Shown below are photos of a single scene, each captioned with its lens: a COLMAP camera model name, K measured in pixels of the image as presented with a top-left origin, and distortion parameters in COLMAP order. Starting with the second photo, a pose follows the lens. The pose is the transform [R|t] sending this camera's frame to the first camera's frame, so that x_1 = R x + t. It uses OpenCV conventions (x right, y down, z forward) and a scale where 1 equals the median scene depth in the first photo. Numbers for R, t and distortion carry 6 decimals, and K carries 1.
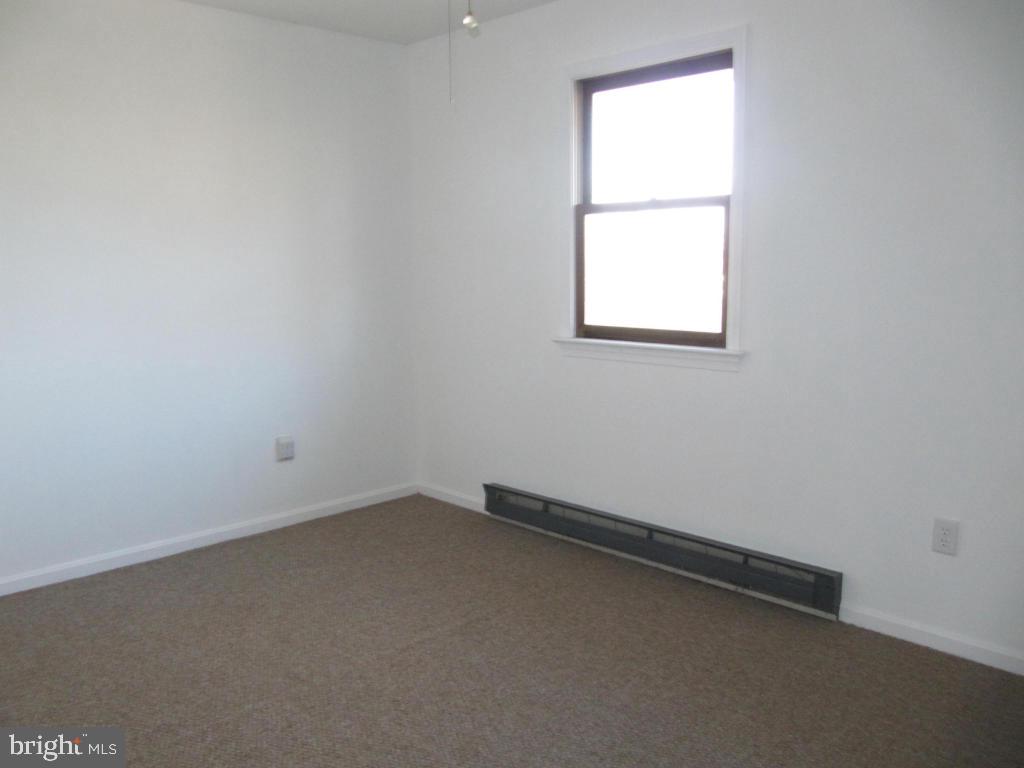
lens RADIAL K [[857.2, 0, 518.6], [0, 857.2, 384.0], [0, 0, 1]] dist [-0.033172, -0.000210]
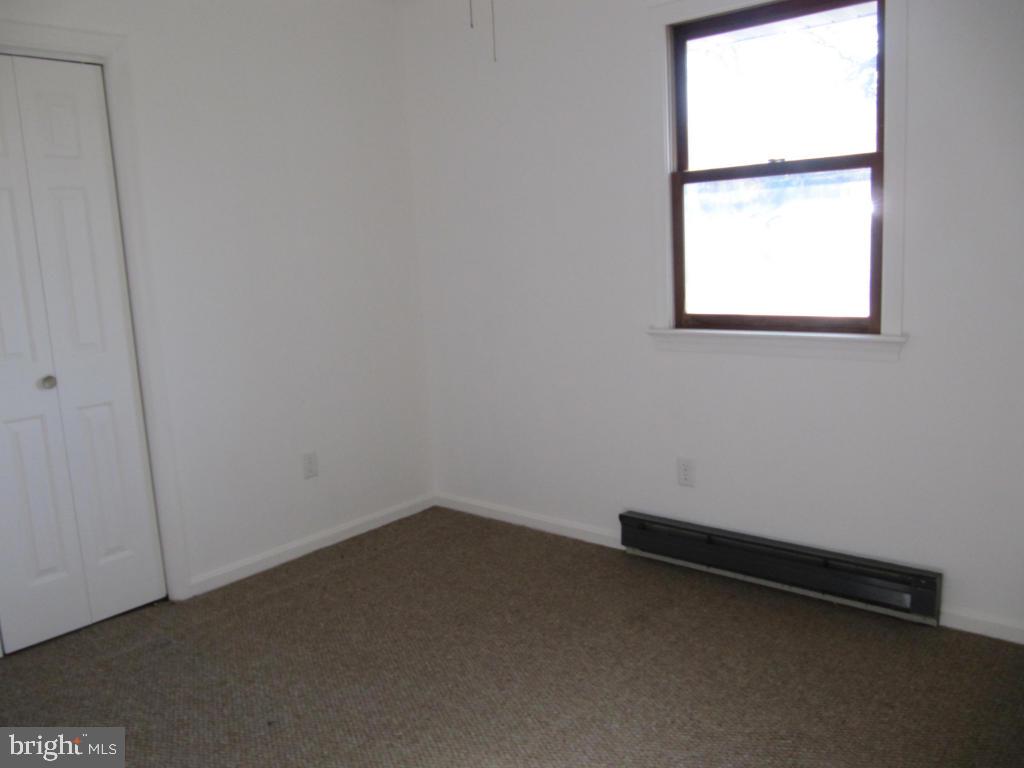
lens RADIAL K [[857.2, 0, 504.9], [0, 857.2, 387.8], [0, 0, 1]] dist [-0.033172, -0.000210]
pose [[0.997198, -0.050712, 0.054998, -0.156523], [0.049714, 0.998576, 0.019361, -0.020810], [-0.055901, -0.016573, 0.998299, 0.155366]]
